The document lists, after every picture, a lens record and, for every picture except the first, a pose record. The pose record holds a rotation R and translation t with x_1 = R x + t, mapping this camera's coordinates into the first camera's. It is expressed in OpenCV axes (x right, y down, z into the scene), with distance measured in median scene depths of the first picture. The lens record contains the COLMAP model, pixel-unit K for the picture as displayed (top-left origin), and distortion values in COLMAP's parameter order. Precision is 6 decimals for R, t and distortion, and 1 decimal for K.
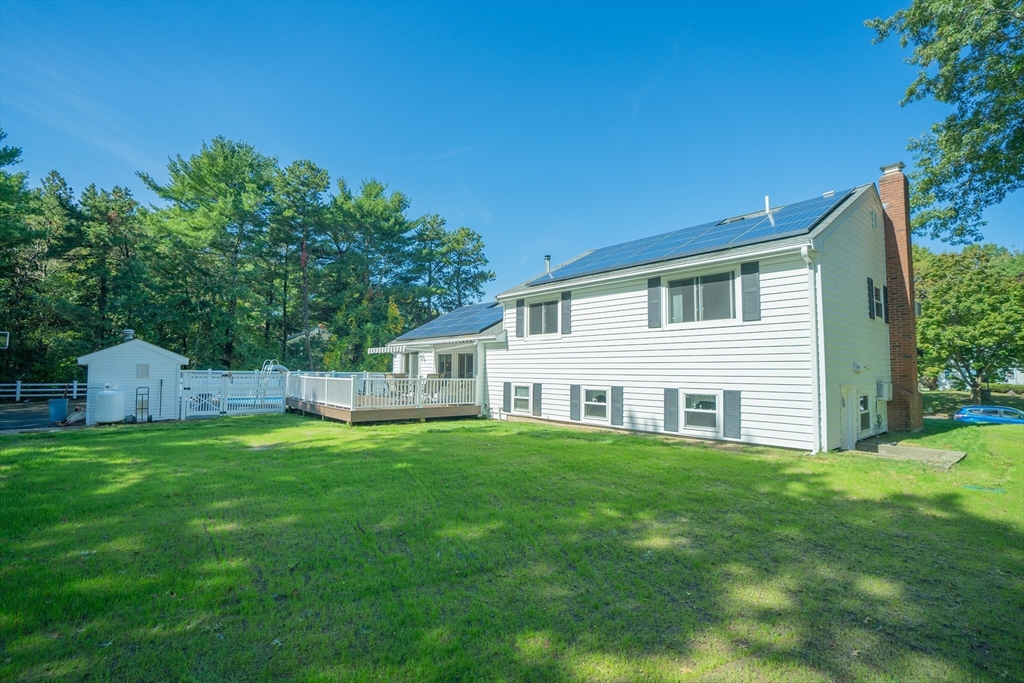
lens RADIAL K [[470.7, 0, 510.9], [0, 470.7, 336.3], [0, 0, 1]] dist [-0.065820, 0.024487]
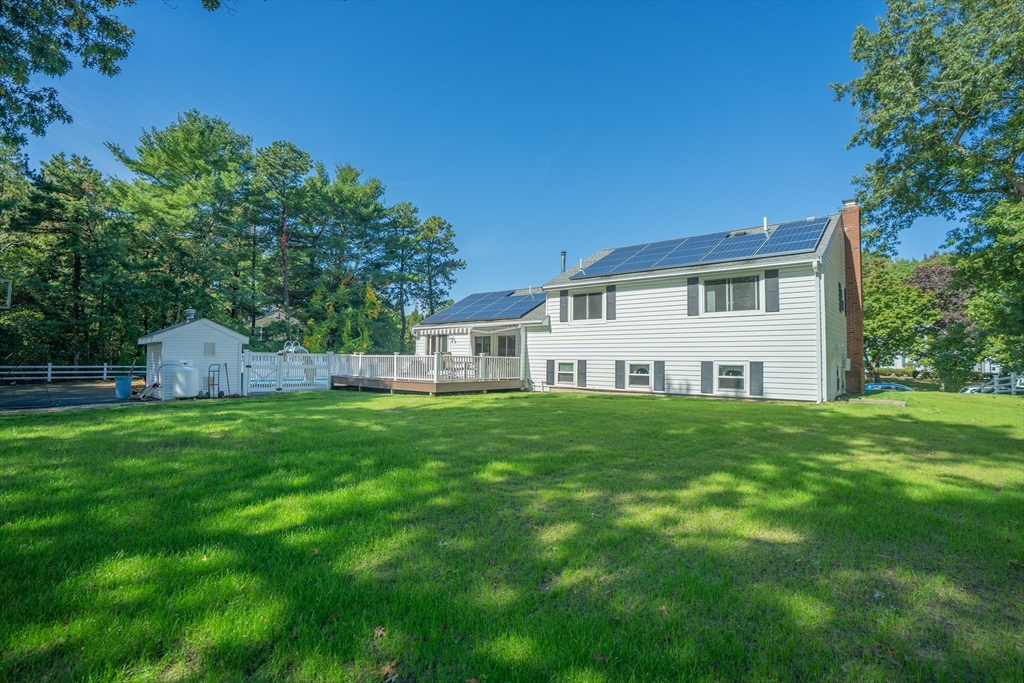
lens RADIAL K [[475.8, 0, 510.9], [0, 475.8, 336.5], [0, 0, 1]] dist [-0.066989, 0.026843]
pose [[0.986847, 0.010268, 0.161330, -0.276633], [-0.014261, 0.999619, 0.023617, 0.011070], [-0.161026, -0.025607, 0.986618, -0.152322]]
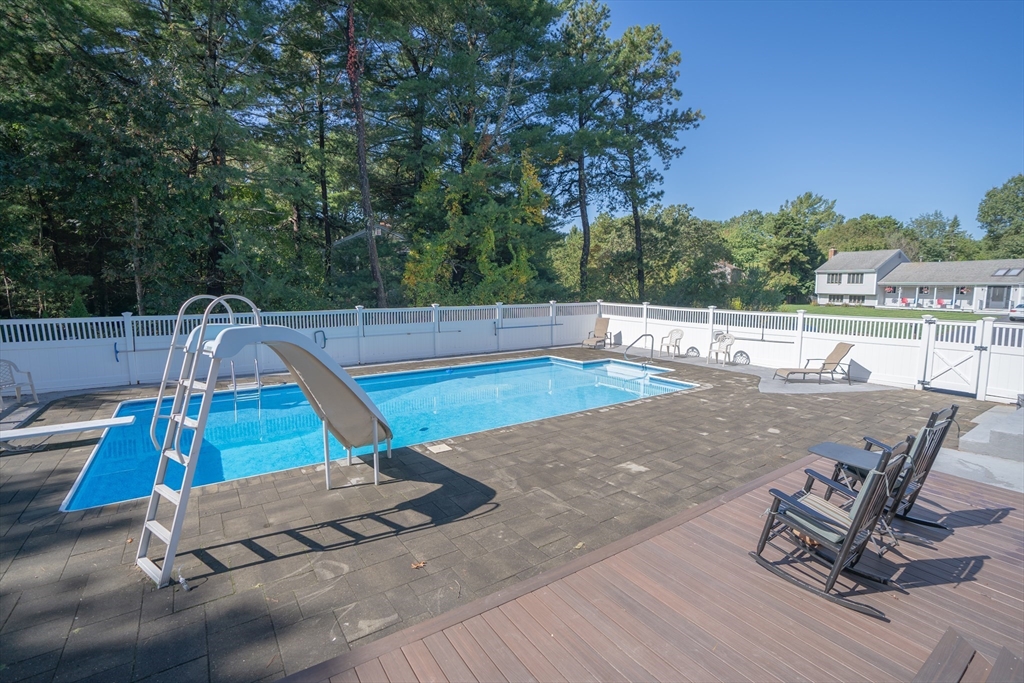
lens RADIAL K [[470.7, 0, 510.9], [0, 470.7, 336.3], [0, 0, 1]] dist [-0.065820, 0.024487]
pose [[0.994902, 0.005603, -0.100686, -0.528083], [0.012726, 0.983497, 0.180476, 0.050537], [0.100035, -0.180837, 0.978412, 1.137558]]
